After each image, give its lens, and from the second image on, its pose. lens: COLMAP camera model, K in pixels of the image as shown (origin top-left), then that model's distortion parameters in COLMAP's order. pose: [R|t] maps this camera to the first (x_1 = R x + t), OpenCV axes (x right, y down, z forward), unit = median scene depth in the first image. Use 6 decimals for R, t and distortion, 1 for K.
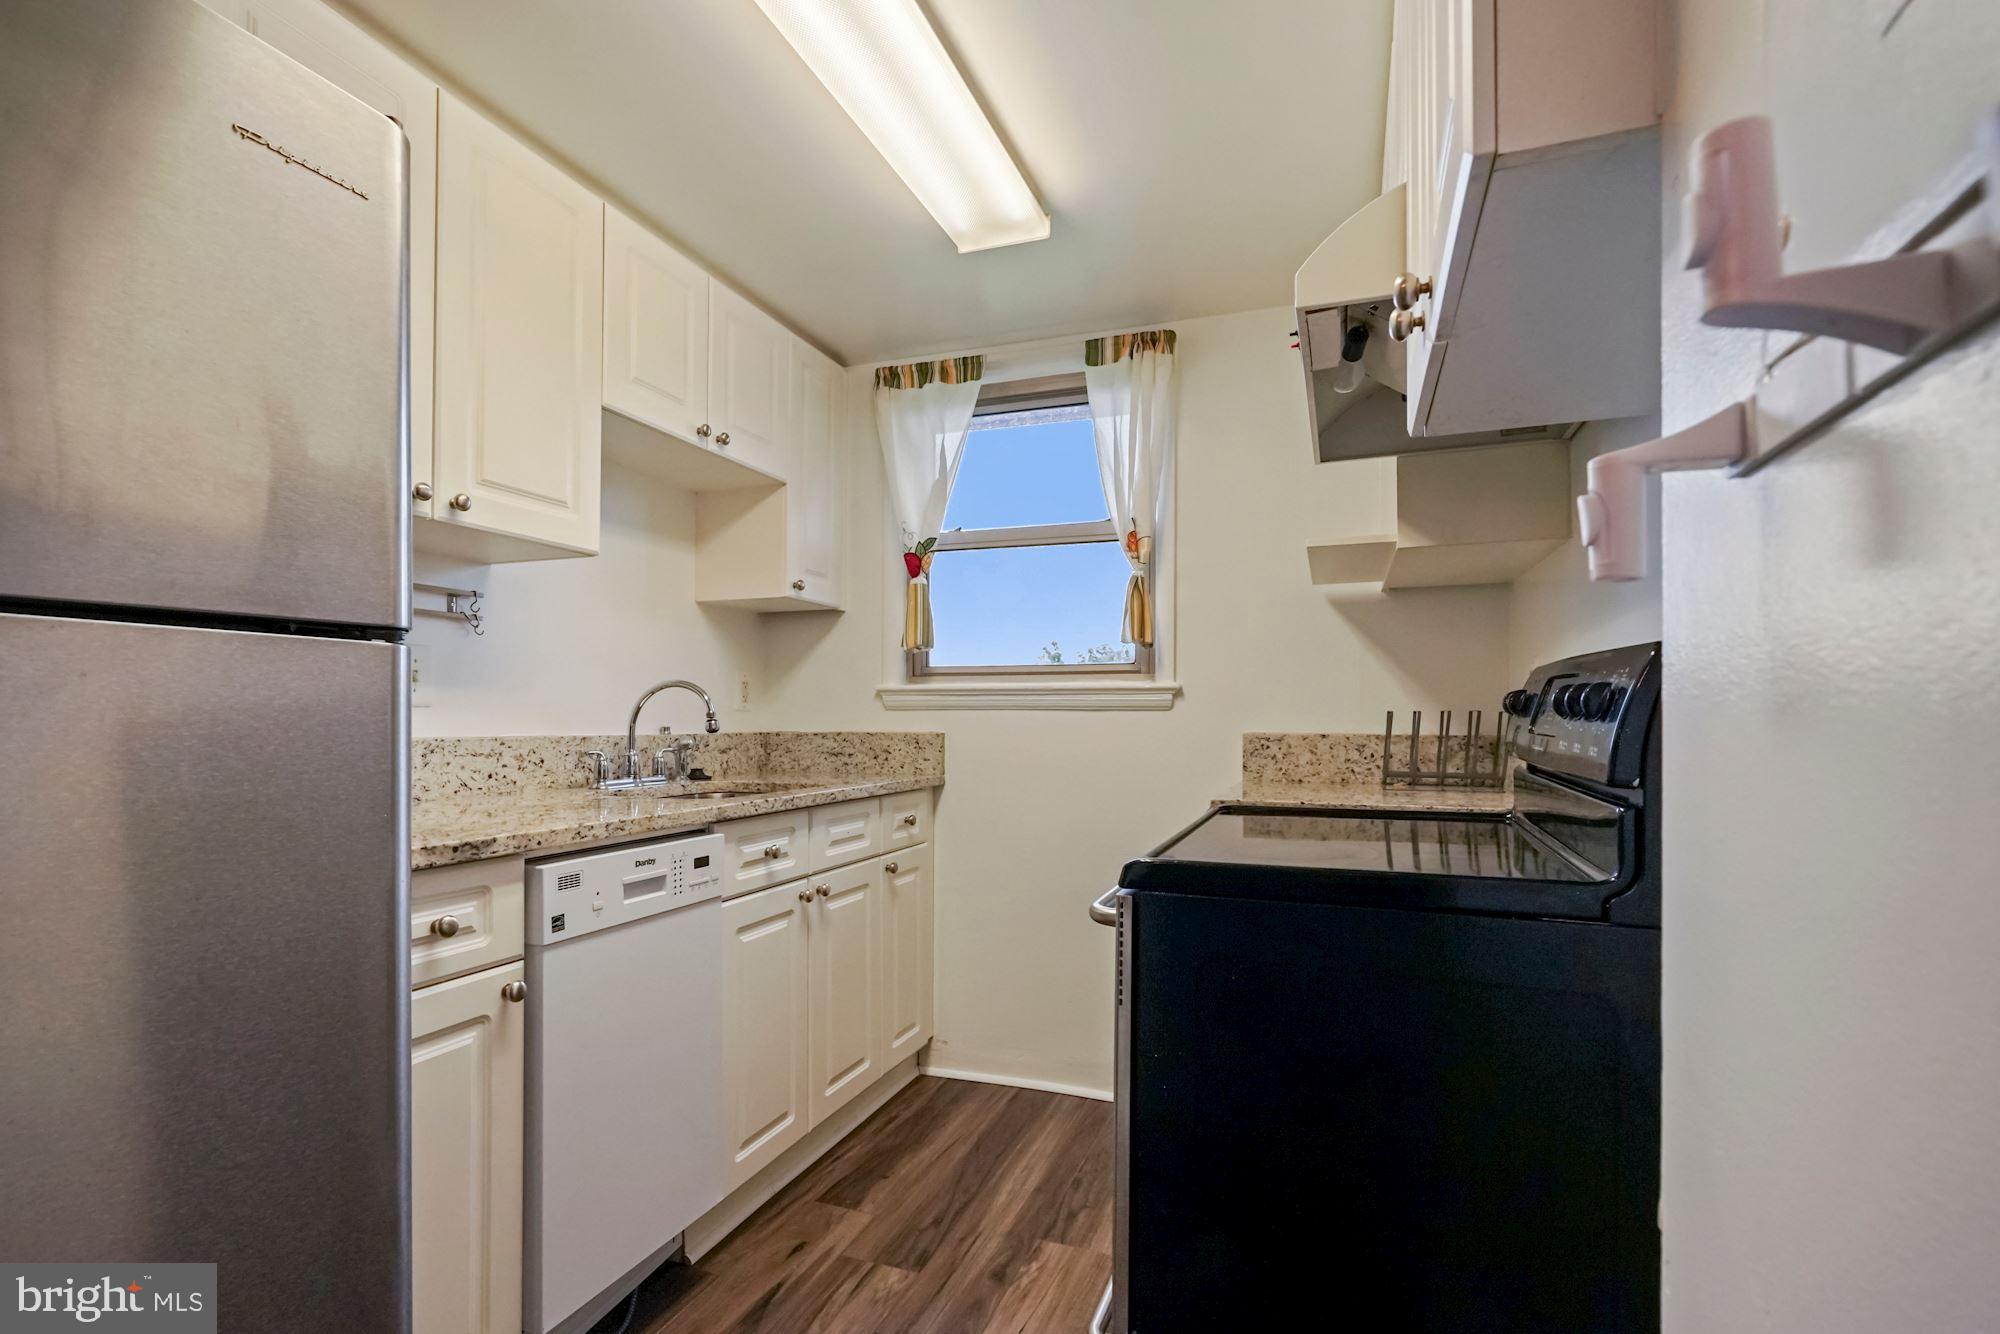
lens RADIAL K [[920.1, 0, 1013.5], [0, 920.1, 761.6], [0, 0, 1]] dist [-0.027886, 0.011788]
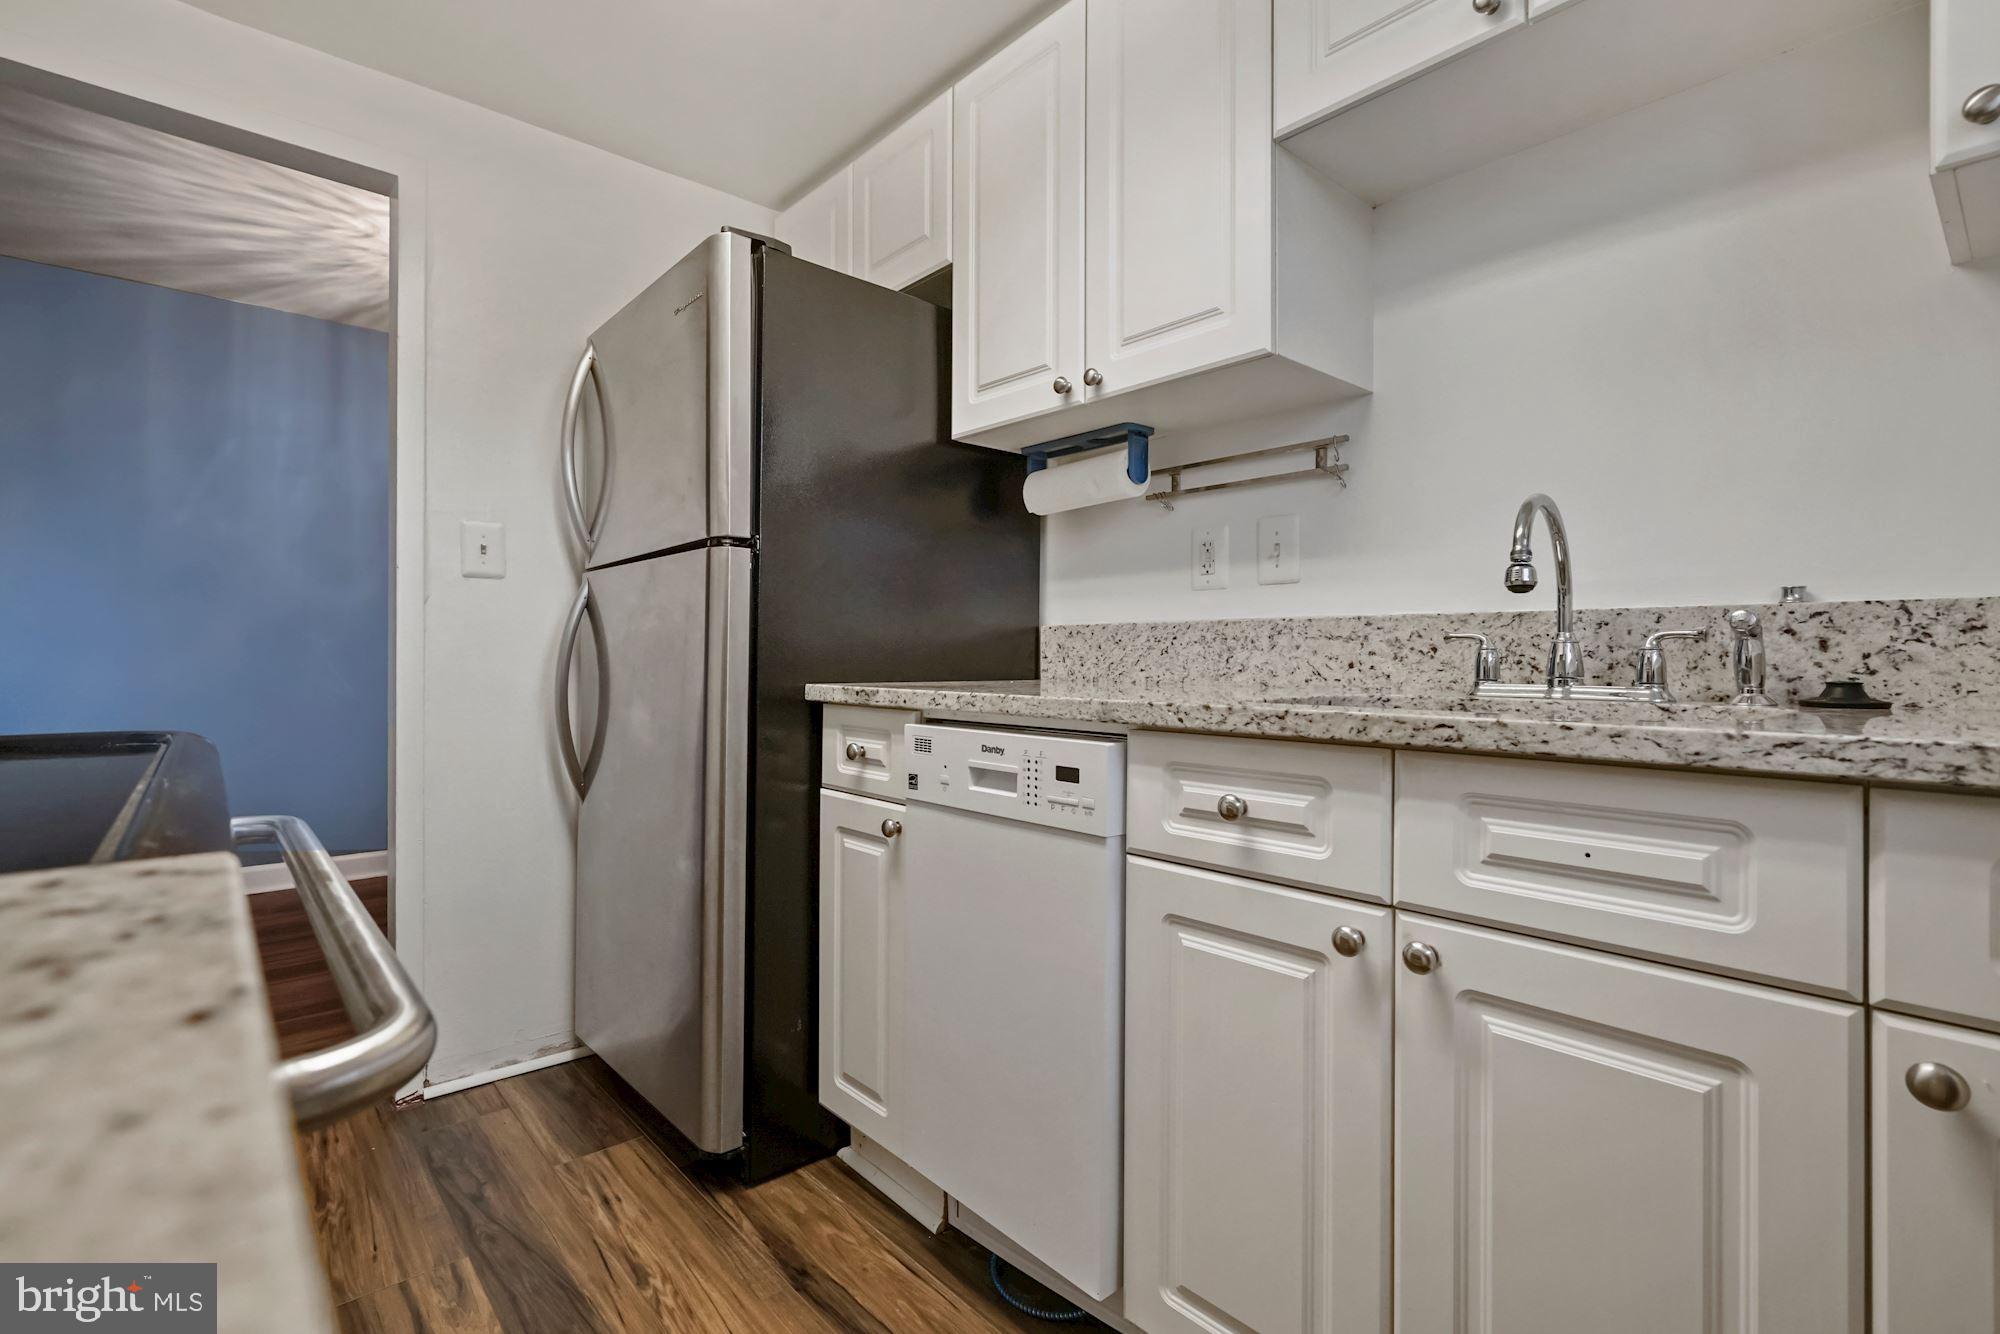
lens RADIAL K [[906.1, 0, 1016.1], [0, 906.1, 653.2], [0, 0, 1]] dist [0.005511, -0.000734]
pose [[-0.444693, -0.006516, -0.895659, 0.222832], [-0.048518, 0.998681, 0.016824, 0.005623], [0.894368, 0.050937, -0.444423, 0.949989]]
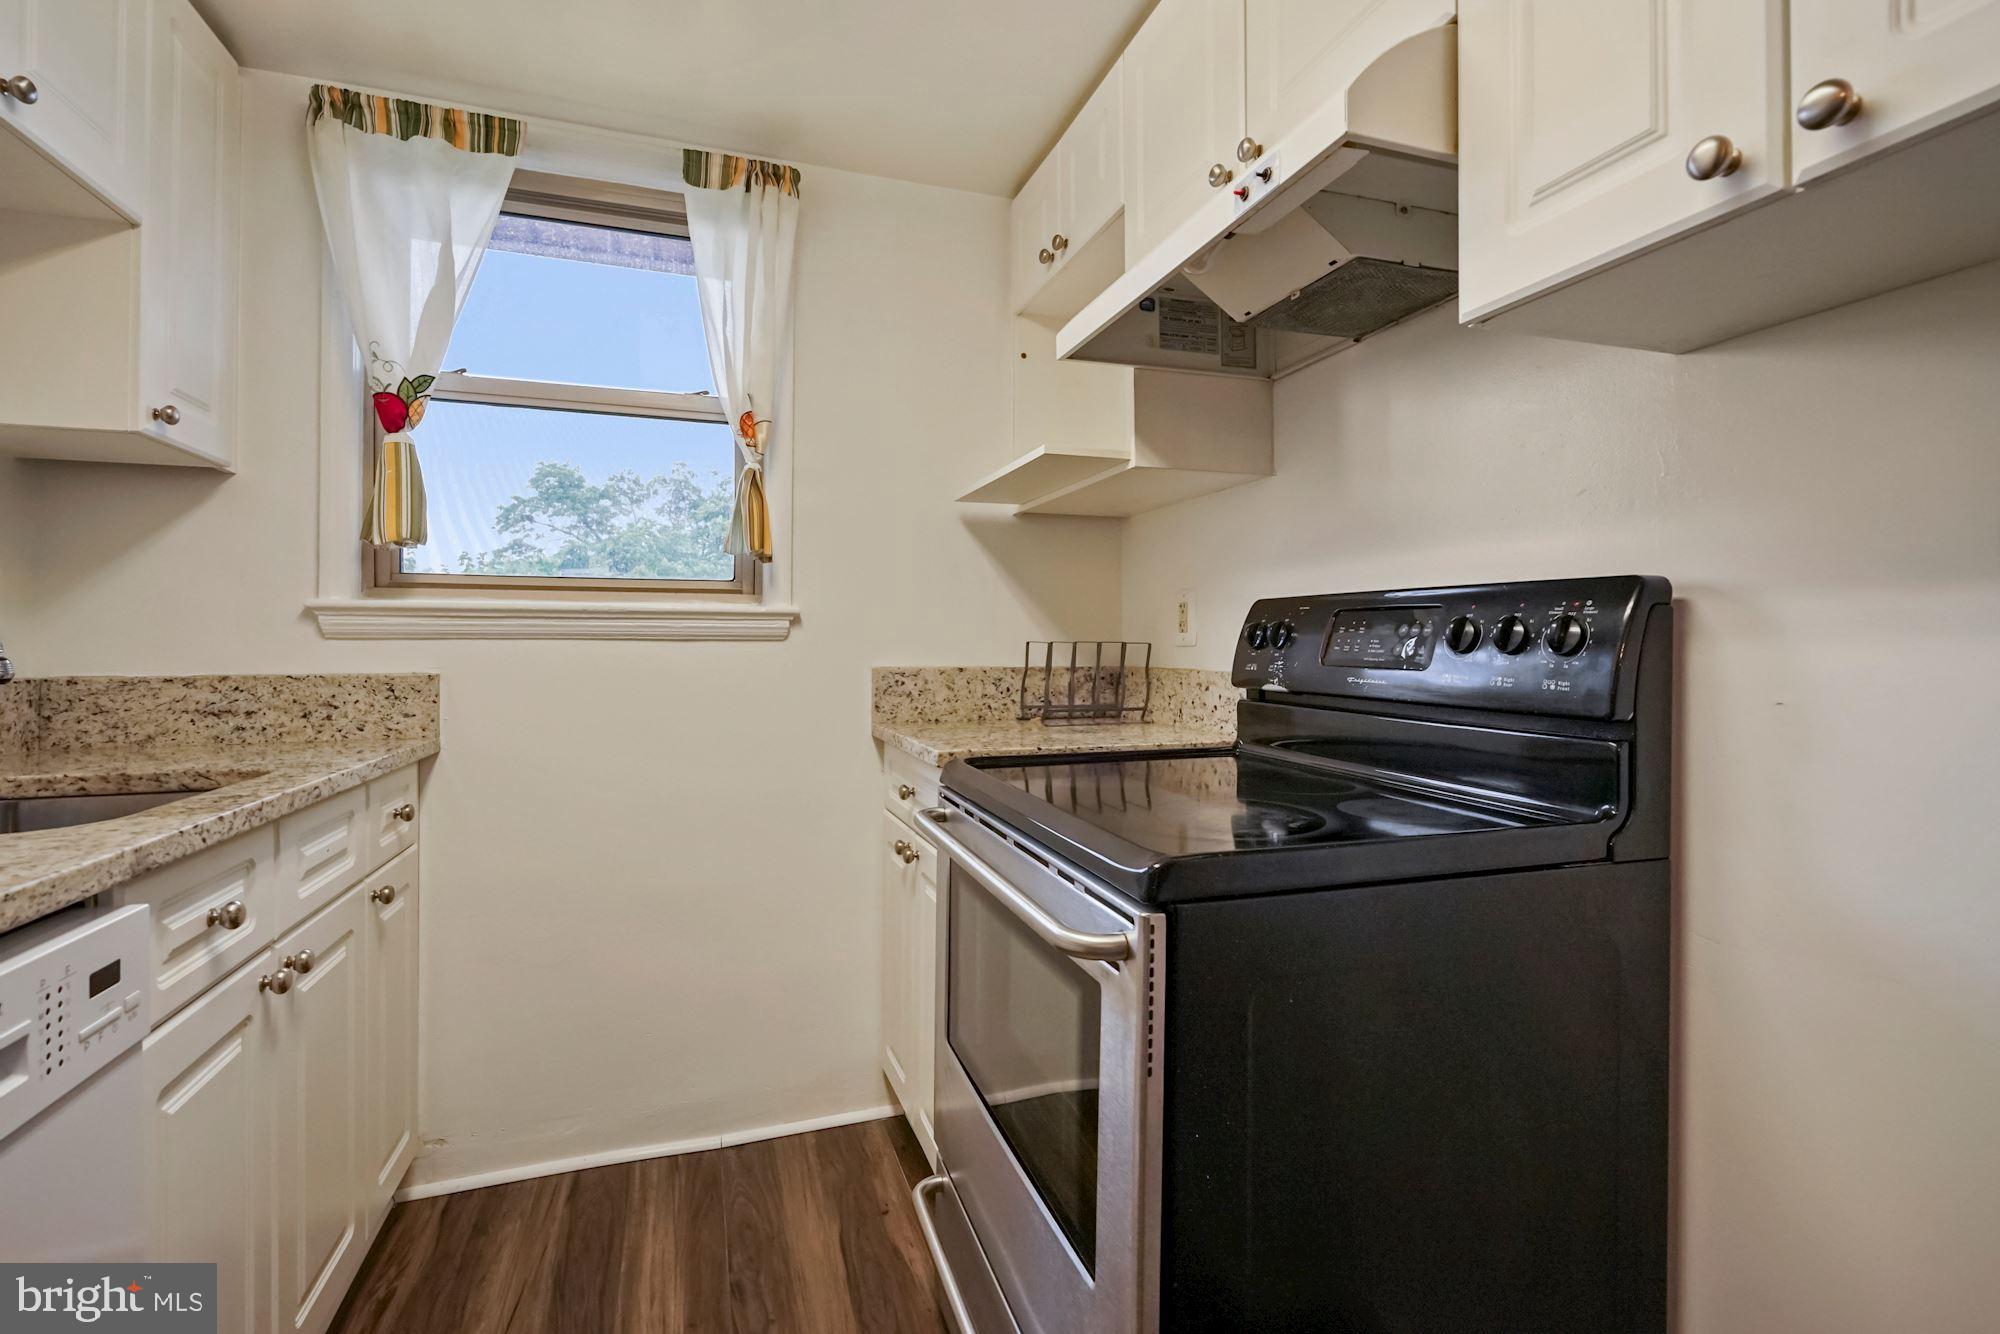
lens RADIAL K [[920.1, 0, 1010.7], [0, 920.1, 669.3], [0, 0, 1]] dist [-0.027886, 0.011788]
pose [[0.775487, -0.016382, 0.631151, -0.204368], [0.031051, 0.999443, -0.012211, -0.016445], [-0.630599, 0.029067, 0.775564, 0.279790]]
